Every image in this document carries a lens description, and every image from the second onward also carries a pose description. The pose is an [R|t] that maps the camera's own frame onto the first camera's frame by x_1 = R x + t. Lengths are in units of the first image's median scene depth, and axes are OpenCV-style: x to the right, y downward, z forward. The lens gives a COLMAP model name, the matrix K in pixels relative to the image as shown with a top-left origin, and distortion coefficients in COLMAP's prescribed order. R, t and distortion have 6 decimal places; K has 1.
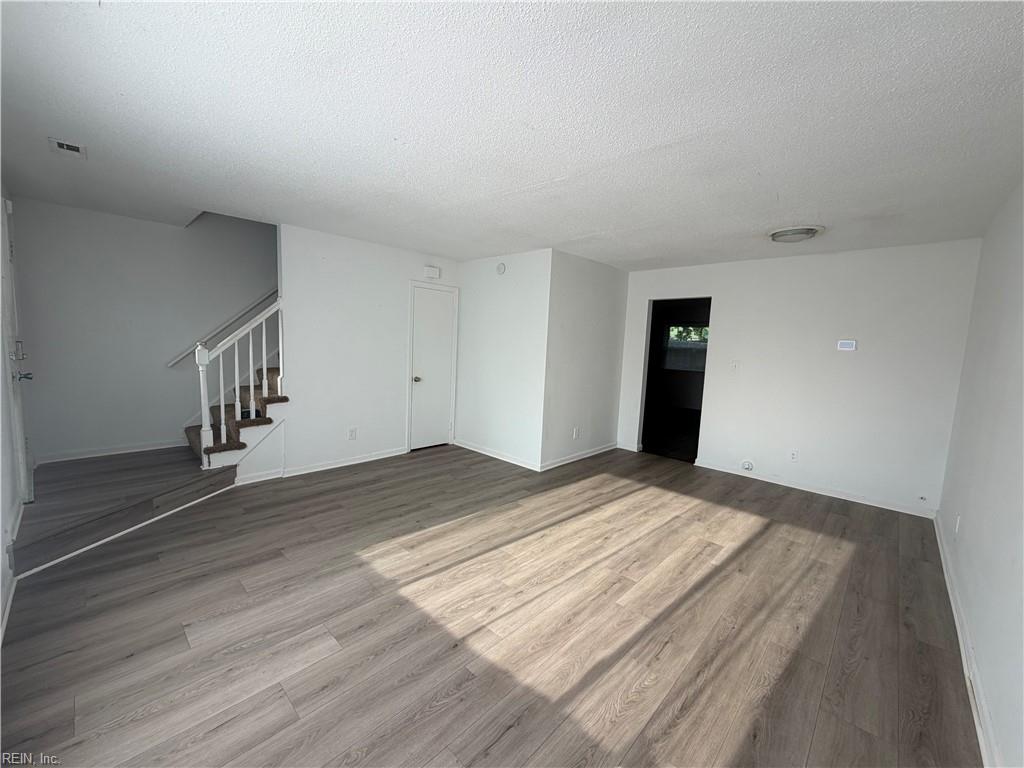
lens RADIAL K [[407.8, 0, 510.3], [0, 407.8, 383.9], [0, 0, 1]] dist [-0.002342, -0.000082]
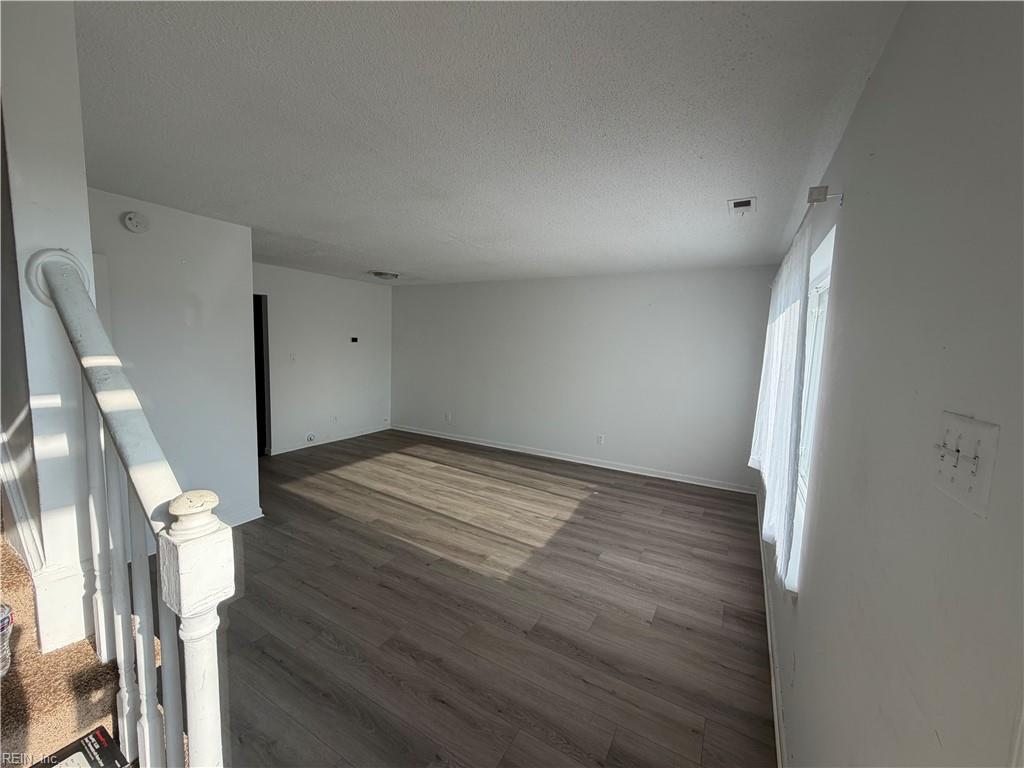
lens RADIAL K [[407.8, 0, 508.6], [0, 407.8, 382.3], [0, 0, 1]] dist [-0.002342, -0.000082]
pose [[-0.232905, -0.148415, 0.961108, -1.239702], [0.056247, 0.984576, 0.165669, -0.232041], [-0.970871, 0.092644, -0.220965, 1.135486]]
